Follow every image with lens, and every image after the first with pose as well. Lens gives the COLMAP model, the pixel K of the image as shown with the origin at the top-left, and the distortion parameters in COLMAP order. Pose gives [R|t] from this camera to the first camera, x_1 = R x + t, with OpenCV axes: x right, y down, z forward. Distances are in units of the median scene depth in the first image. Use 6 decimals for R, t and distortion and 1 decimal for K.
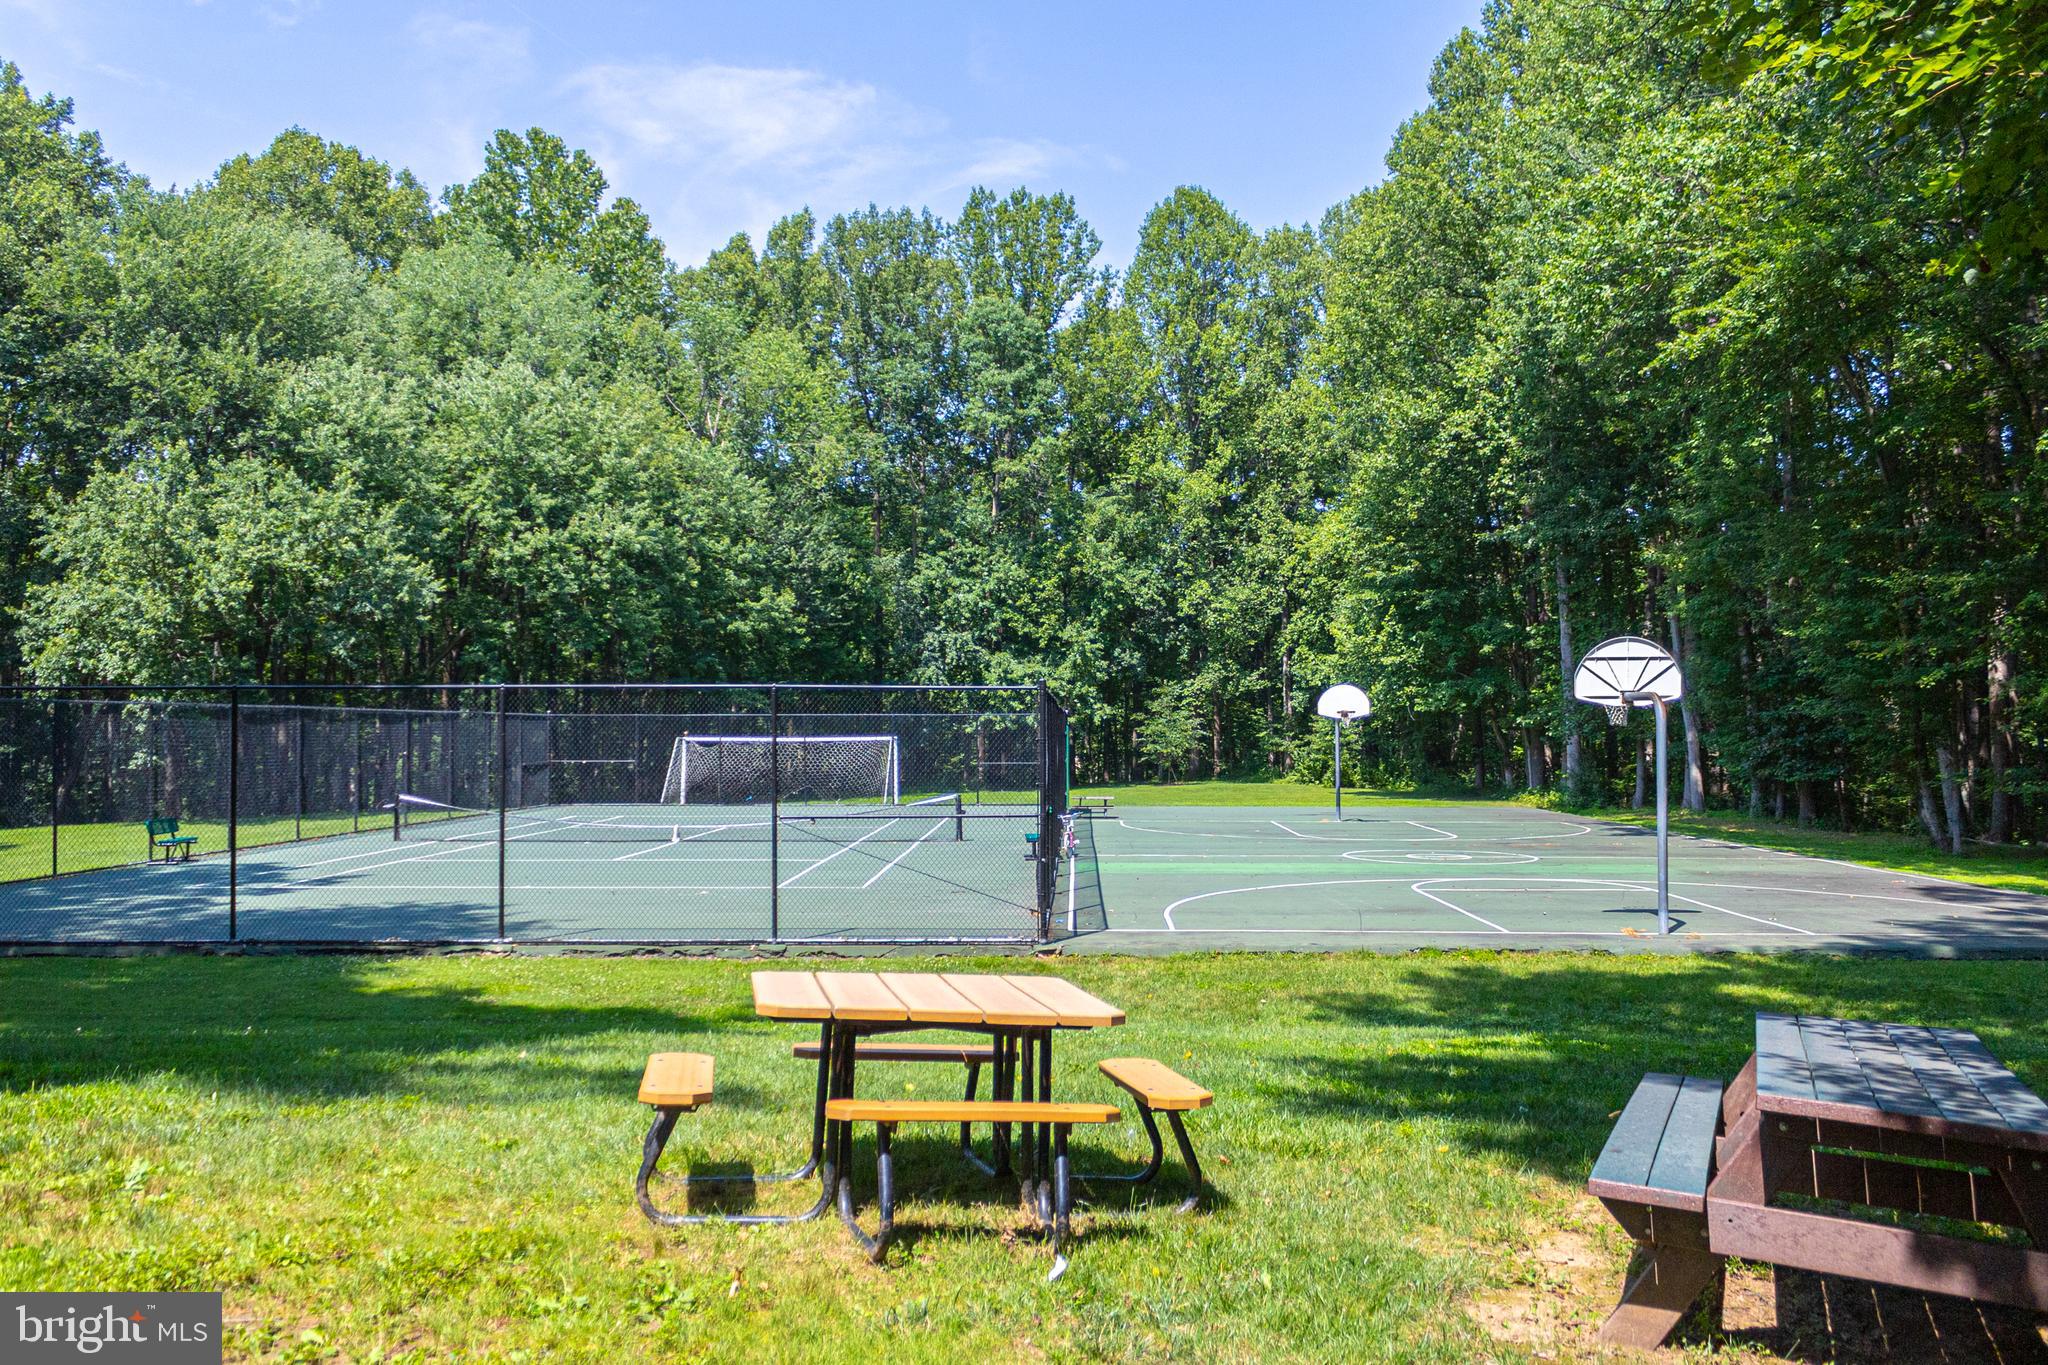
lens RADIAL K [[1774.4, 0, 1024.0], [0, 1774.4, 682.5], [0, 0, 1]] dist [0.082735, -0.014279]
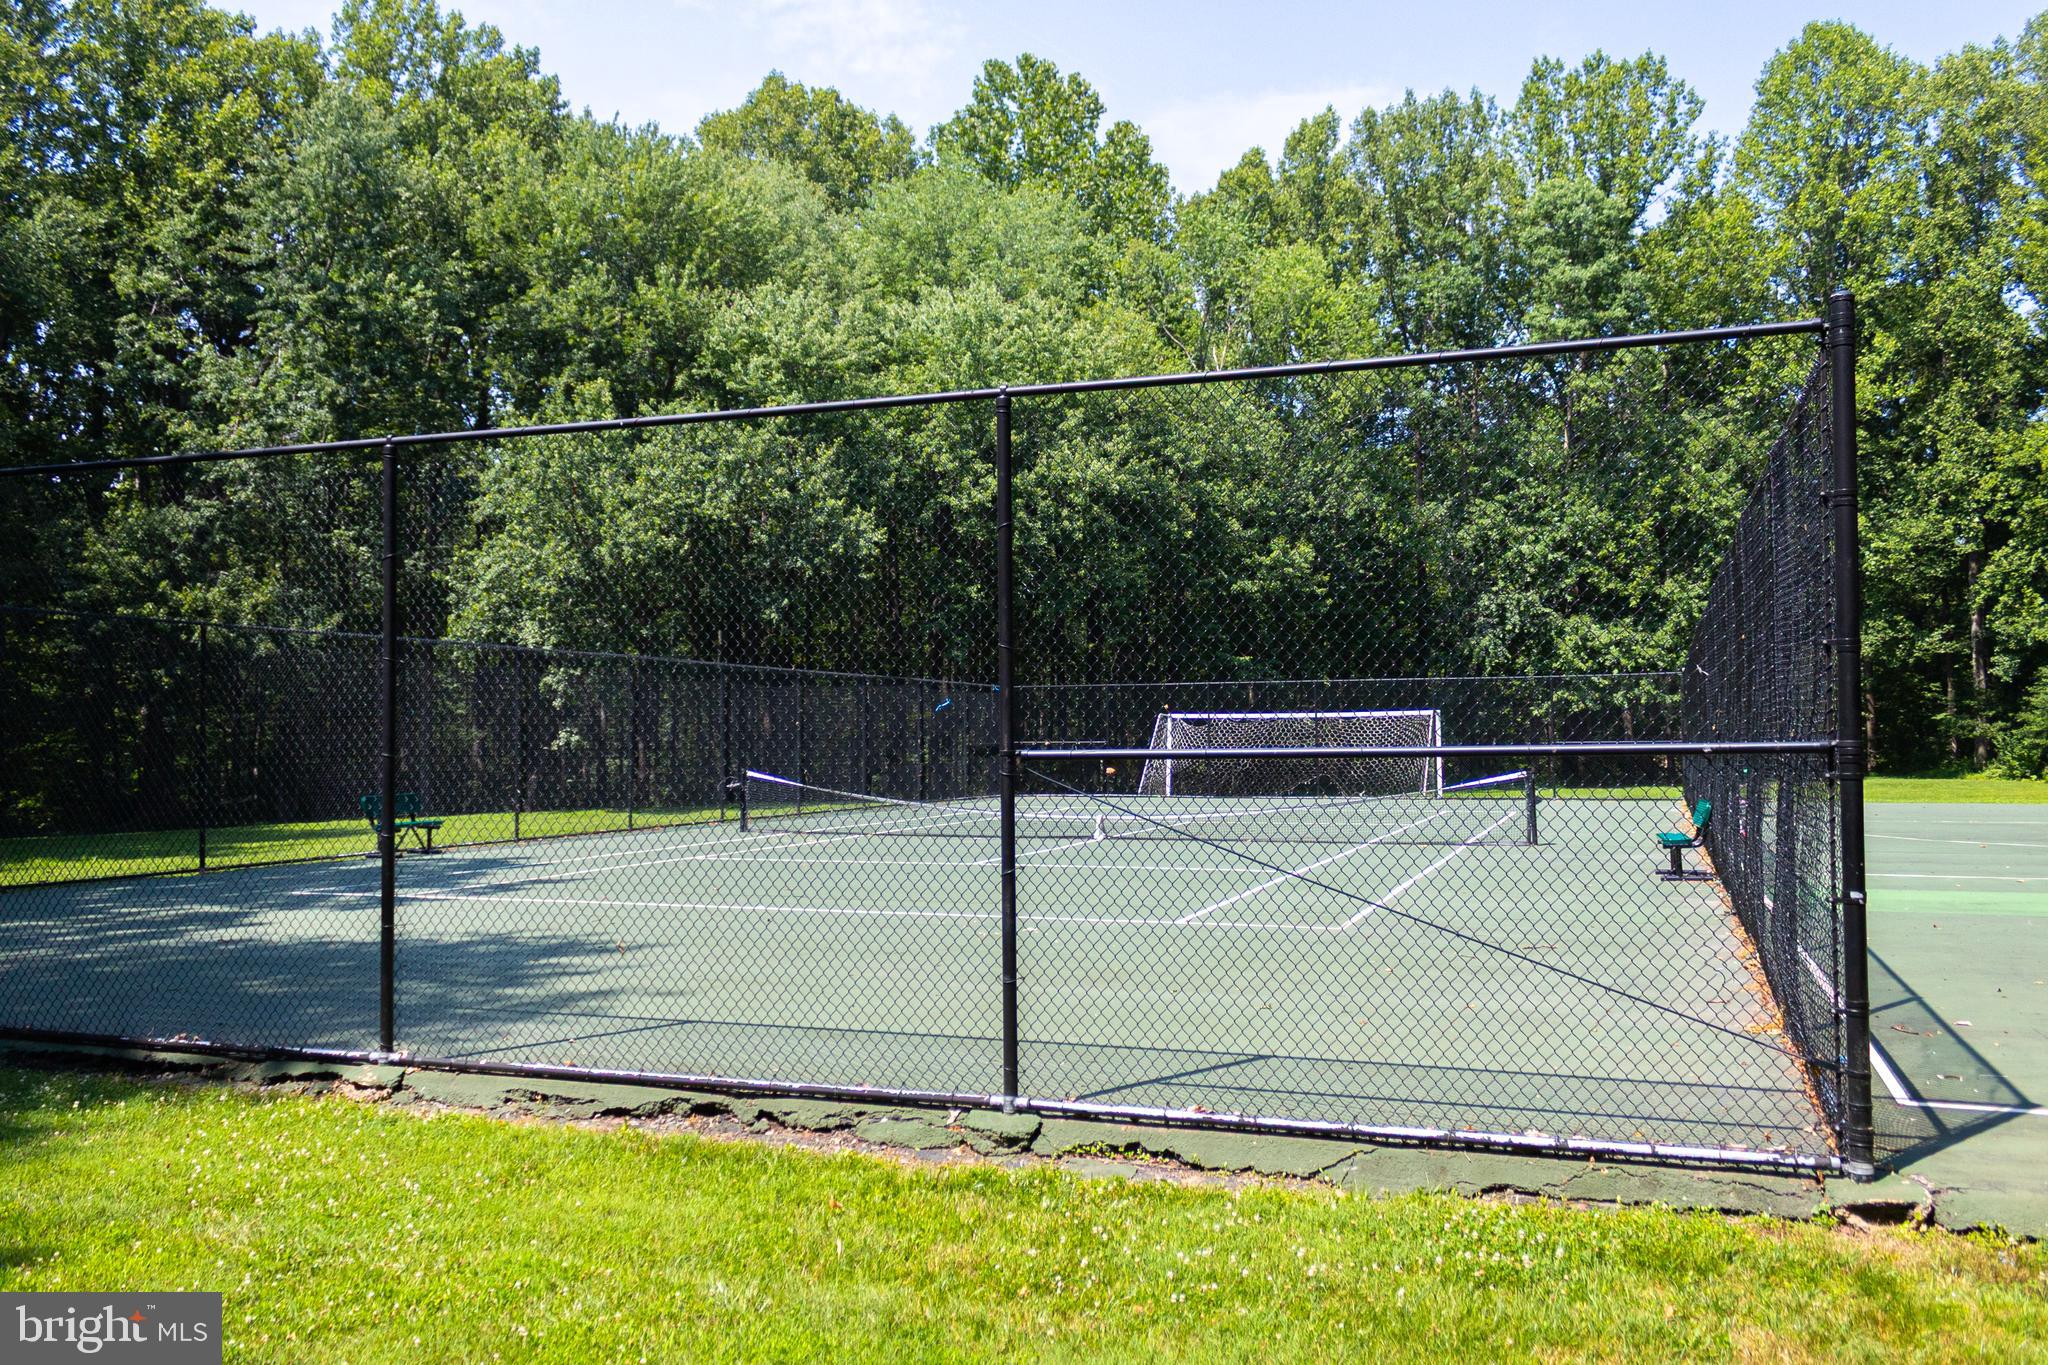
lens RADIAL K [[1649.0, 0, 1000.0], [0, 1649.0, 705.8], [0, 0, 1]] dist [0.026867, -0.025585]
pose [[0.942023, -0.014396, -0.335240, -0.009116], [0.015460, 0.999880, 0.000506, 0.019711], [0.335193, -0.005660, 0.942133, 0.207073]]
